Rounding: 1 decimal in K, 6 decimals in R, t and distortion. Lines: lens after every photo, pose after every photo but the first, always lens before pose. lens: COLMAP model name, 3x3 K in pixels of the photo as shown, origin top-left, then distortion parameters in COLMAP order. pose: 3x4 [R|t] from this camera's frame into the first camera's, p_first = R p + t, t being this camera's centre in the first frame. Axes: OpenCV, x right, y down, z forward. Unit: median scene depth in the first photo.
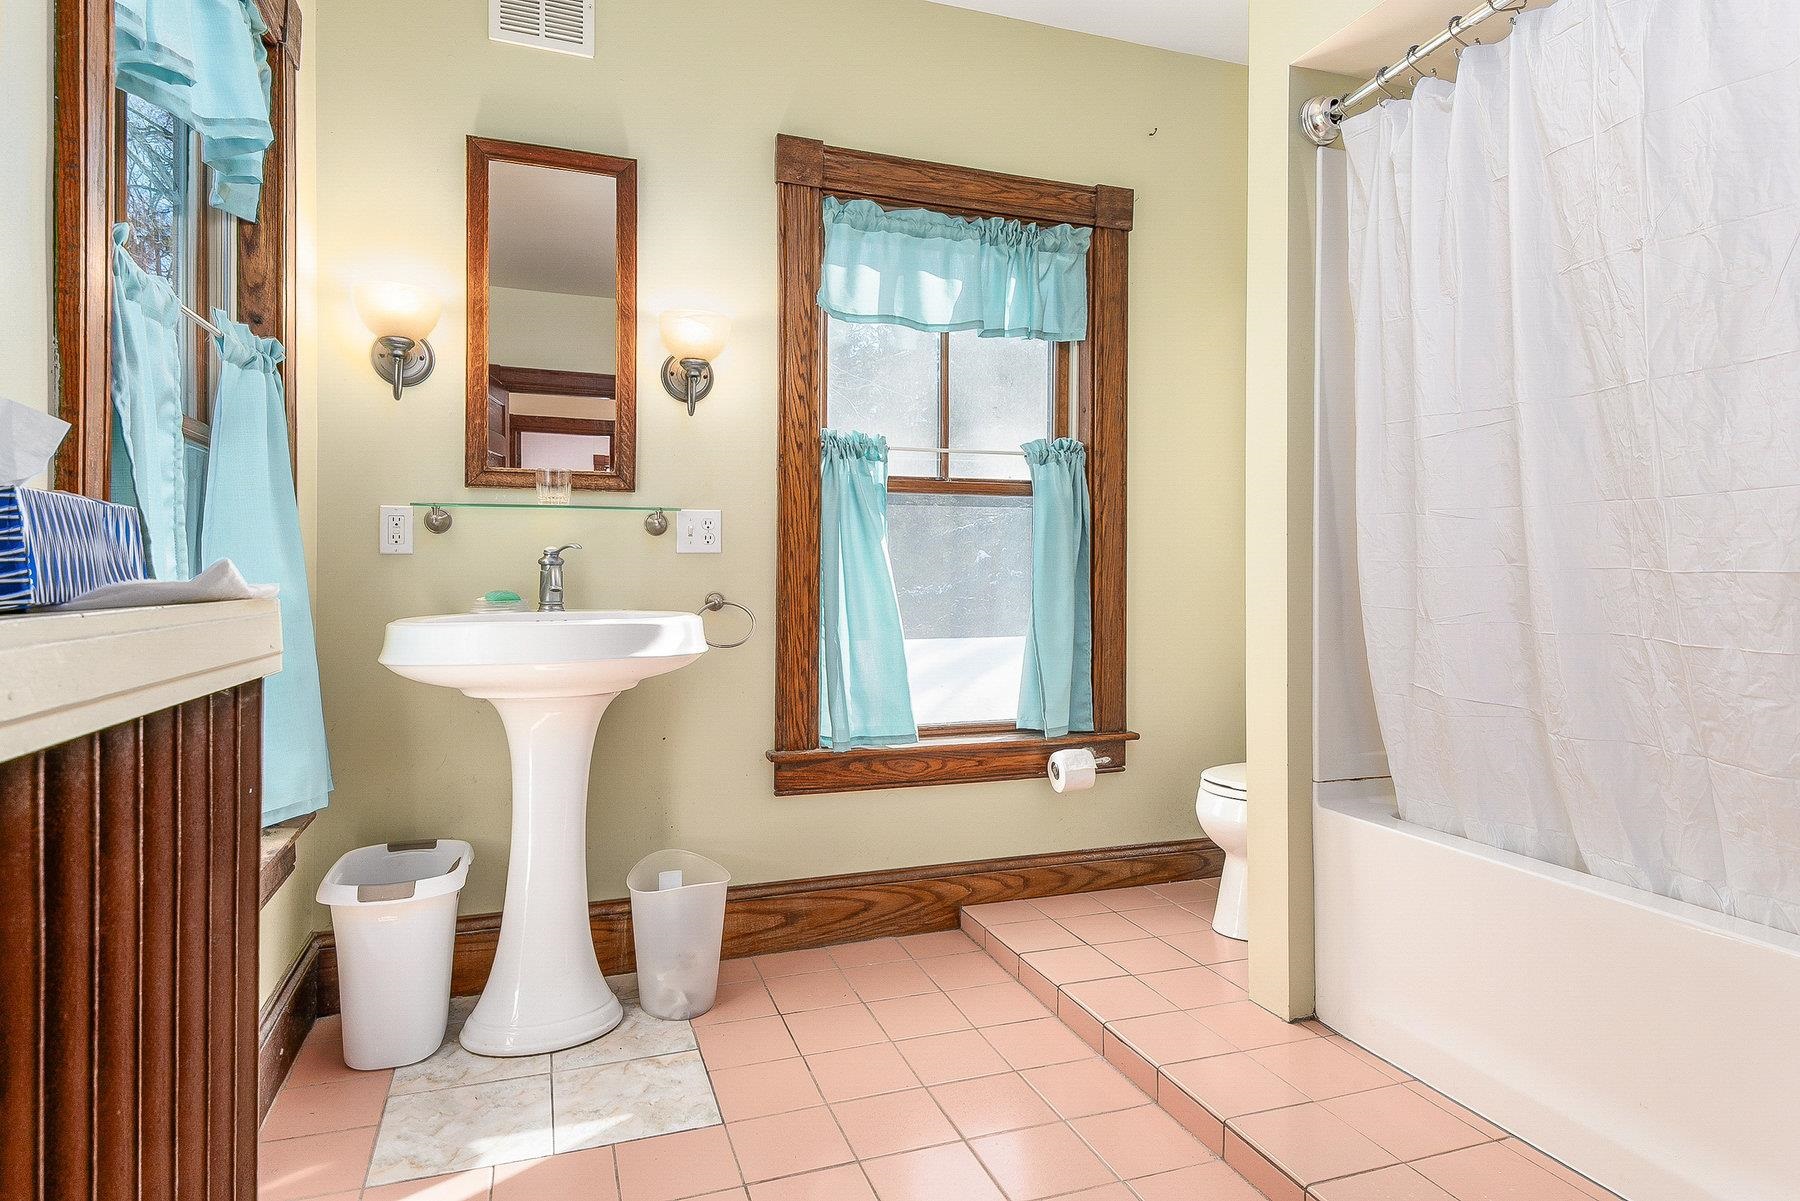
lens RADIAL K [[1012.9, 0, 898.6], [0, 1012.9, 574.9], [0, 0, 1]] dist [-0.001935, -0.000129]
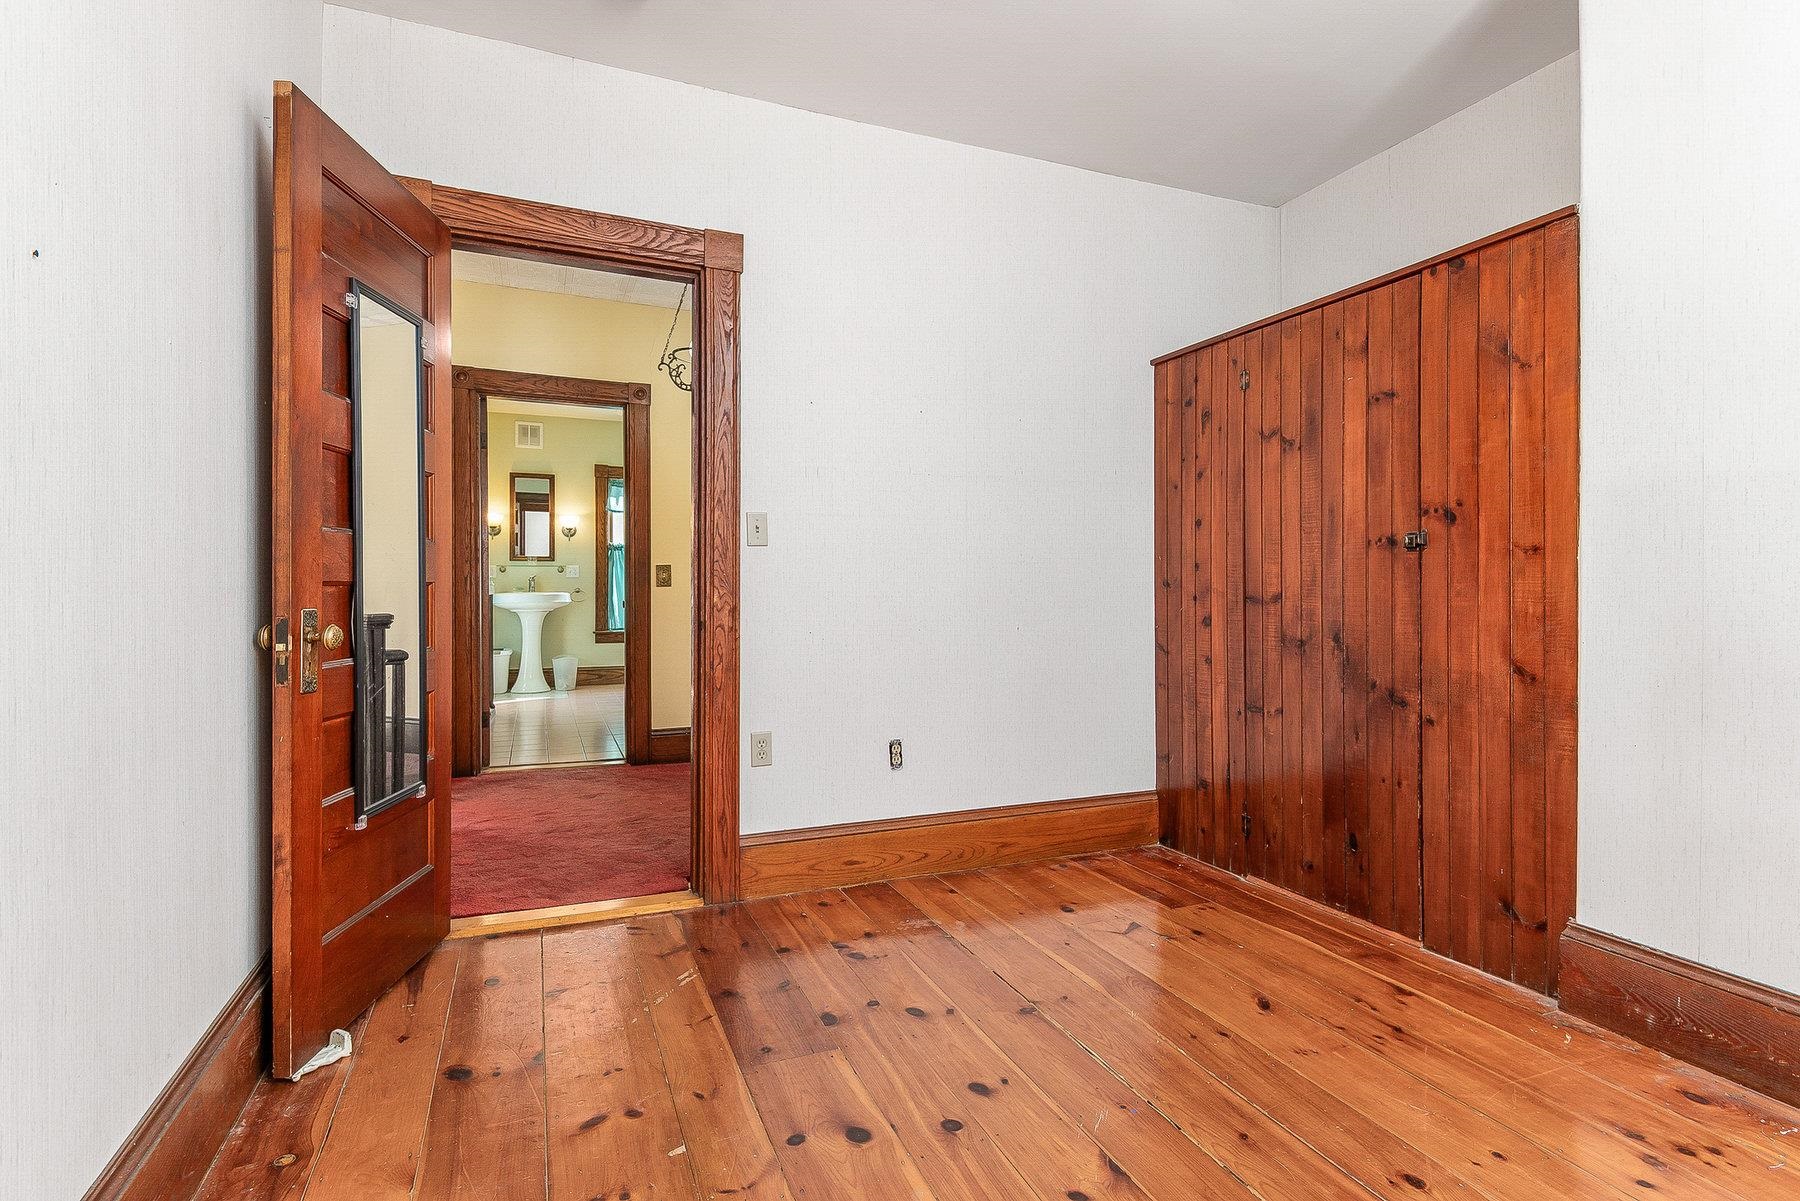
lens RADIAL K [[859.9, 0, 904.6], [0, 859.9, 588.3], [0, 0, 1]] dist [0.002449, 0.000317]
pose [[0.997722, -0.004247, 0.067319, 0.866181], [0.004014, 0.999985, 0.003605, 0.013887], [-0.067334, -0.003327, 0.997725, -2.406016]]
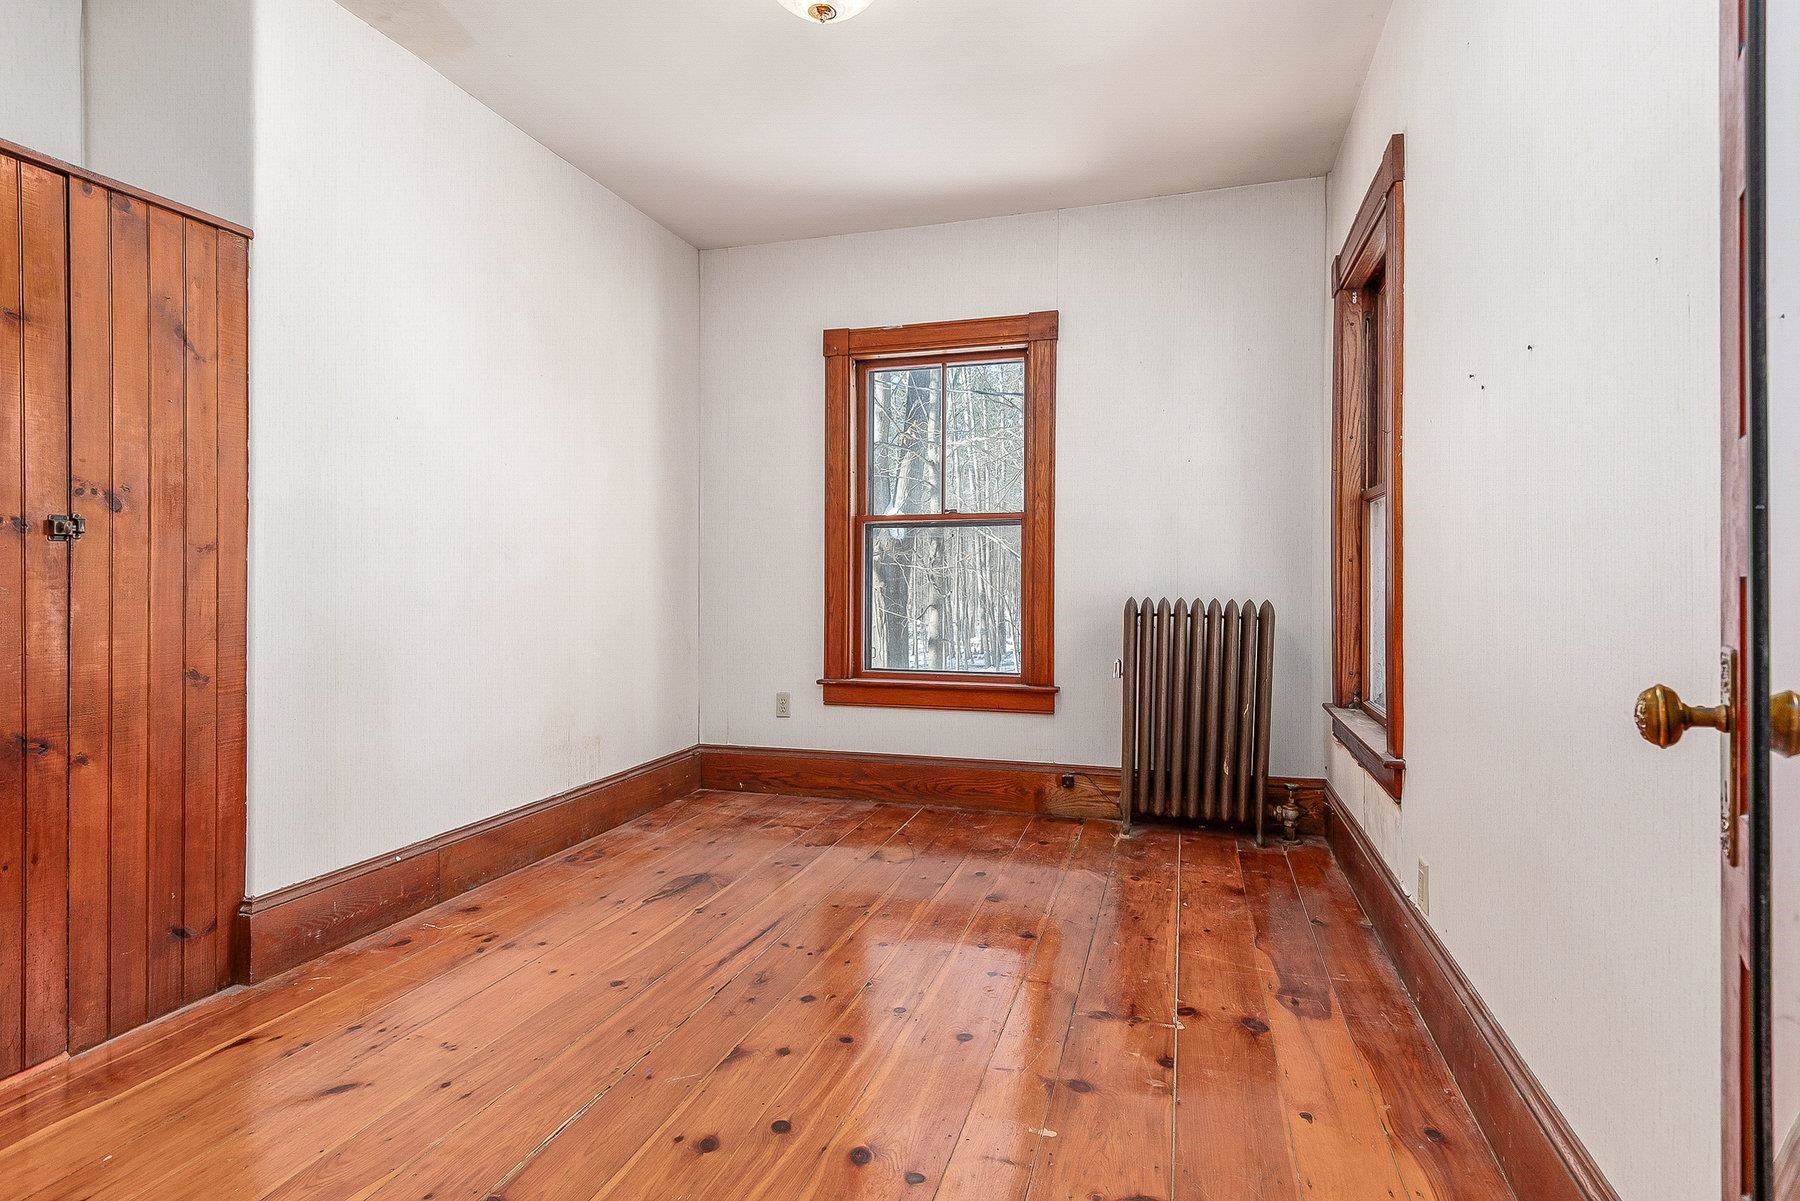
lens RADIAL K [[927.1, 0, 897.4], [0, 927.1, 582.0], [0, 0, 1]] dist [-0.000418, -0.000146]
pose [[-0.802492, -0.004534, 0.596645, -1.471830], [-0.004813, 0.999988, 0.001125, -0.014612], [-0.596643, -0.001969, -0.802505, 4.186880]]
